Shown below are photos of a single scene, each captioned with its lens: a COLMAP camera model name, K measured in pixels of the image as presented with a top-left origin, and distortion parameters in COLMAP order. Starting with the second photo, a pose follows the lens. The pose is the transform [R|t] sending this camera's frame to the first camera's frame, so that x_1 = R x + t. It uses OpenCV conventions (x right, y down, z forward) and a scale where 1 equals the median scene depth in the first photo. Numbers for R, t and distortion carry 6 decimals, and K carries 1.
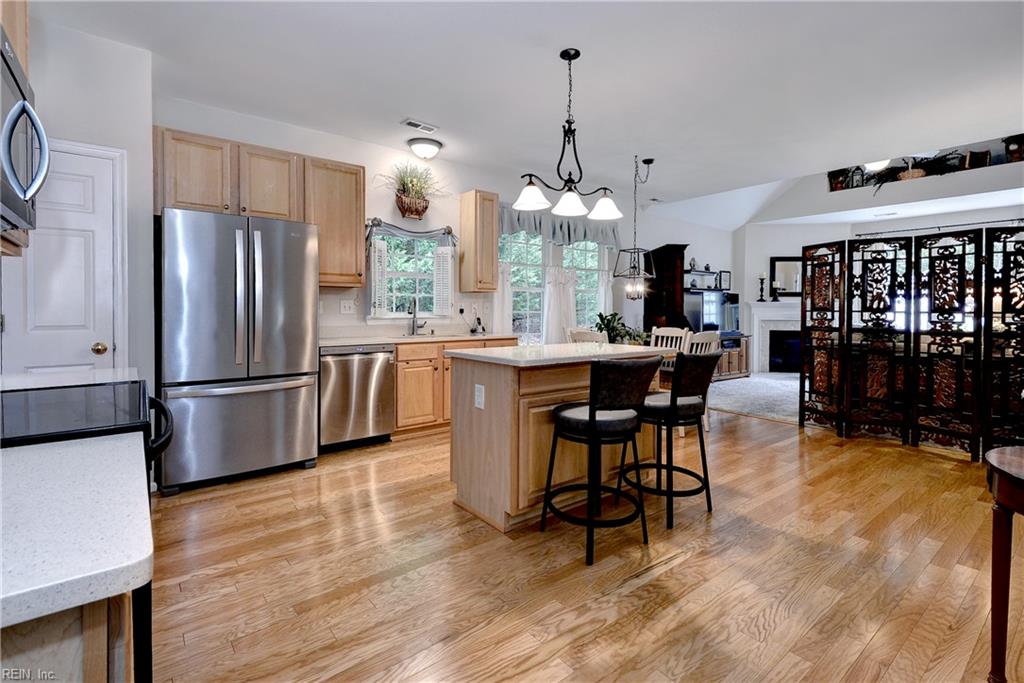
lens RADIAL K [[478.4, 0, 515.2], [0, 478.4, 321.4], [0, 0, 1]] dist [0.023943, -0.015870]
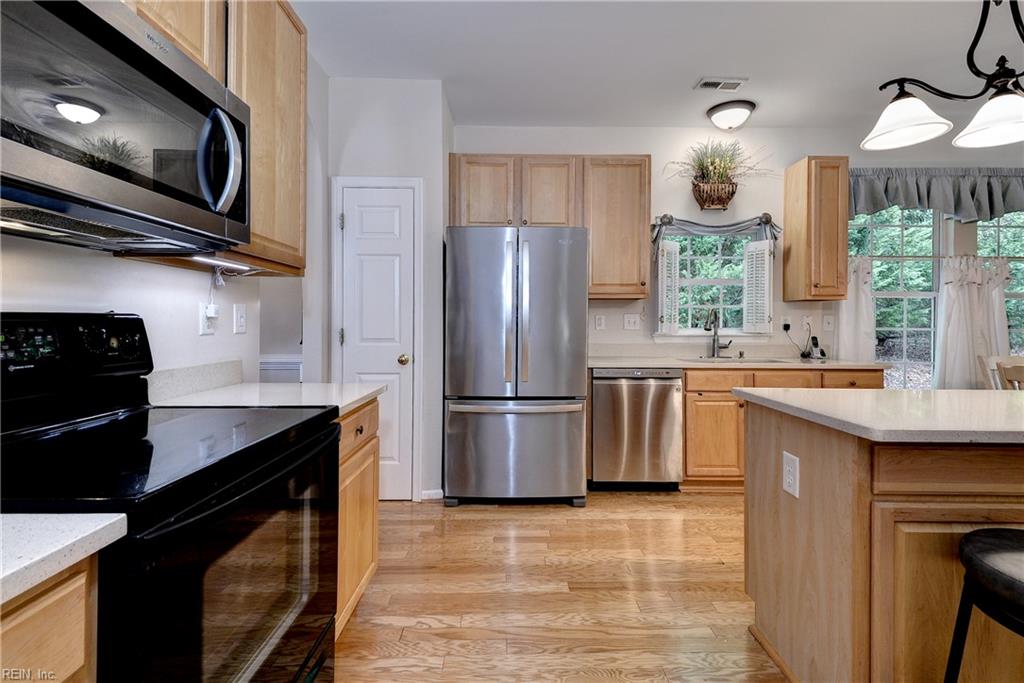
lens RADIAL K [[478.4, 0, 515.2], [0, 478.4, 321.4], [0, 0, 1]] dist [0.023943, -0.015870]
pose [[0.789767, -0.000416, -0.613407, 0.013814], [-0.016906, 0.999605, -0.022445, -0.008412], [0.613174, 0.028097, 0.789448, 0.199818]]
